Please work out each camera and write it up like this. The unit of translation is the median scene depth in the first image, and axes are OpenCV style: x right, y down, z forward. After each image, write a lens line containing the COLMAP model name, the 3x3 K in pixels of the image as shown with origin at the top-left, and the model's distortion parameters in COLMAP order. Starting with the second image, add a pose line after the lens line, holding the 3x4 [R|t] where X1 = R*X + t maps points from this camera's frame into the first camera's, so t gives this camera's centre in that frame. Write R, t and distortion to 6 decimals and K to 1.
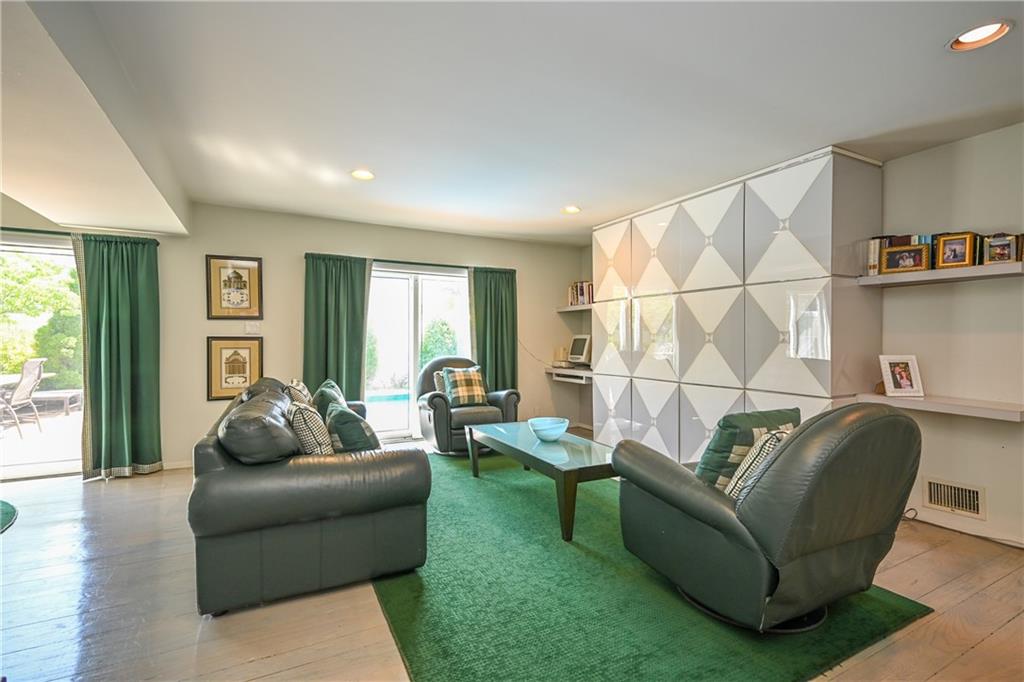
lens RADIAL K [[471.0, 0, 510.4], [0, 471.0, 341.1], [0, 0, 1]] dist [-0.003993, -0.000177]
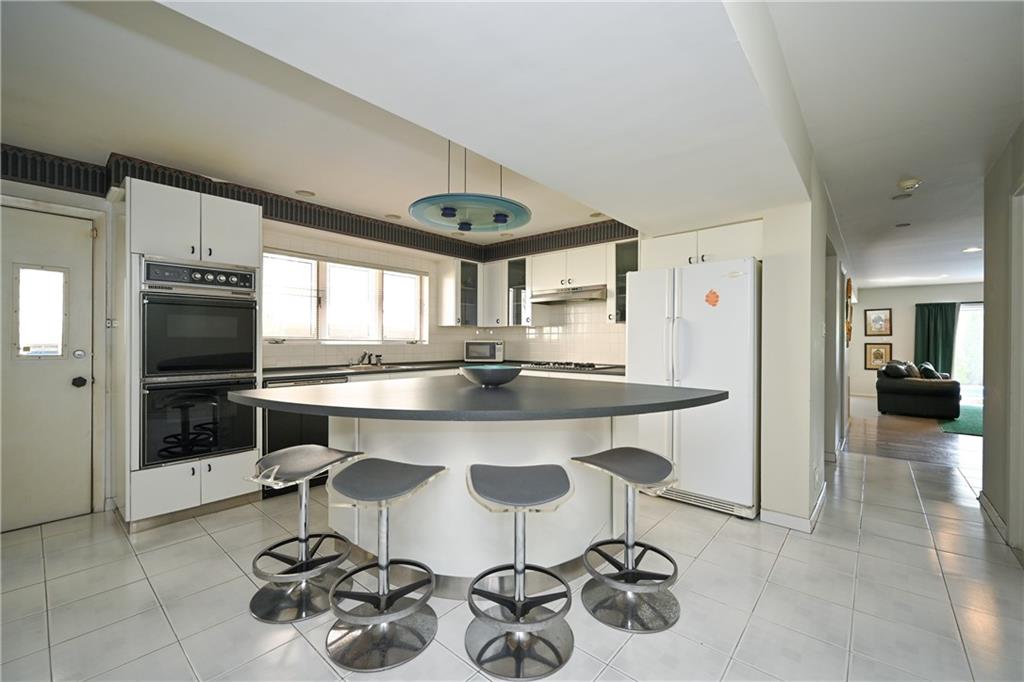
lens RADIAL K [[422.1, 0, 512.9], [0, 422.1, 342.5], [0, 0, 1]] dist [0.000065, 0.000109]
pose [[0.366191, -0.001143, -0.930539, 0.709098], [-0.005156, 0.999981, -0.003257, 0.003376], [0.930526, 0.005990, 0.366178, -1.468100]]
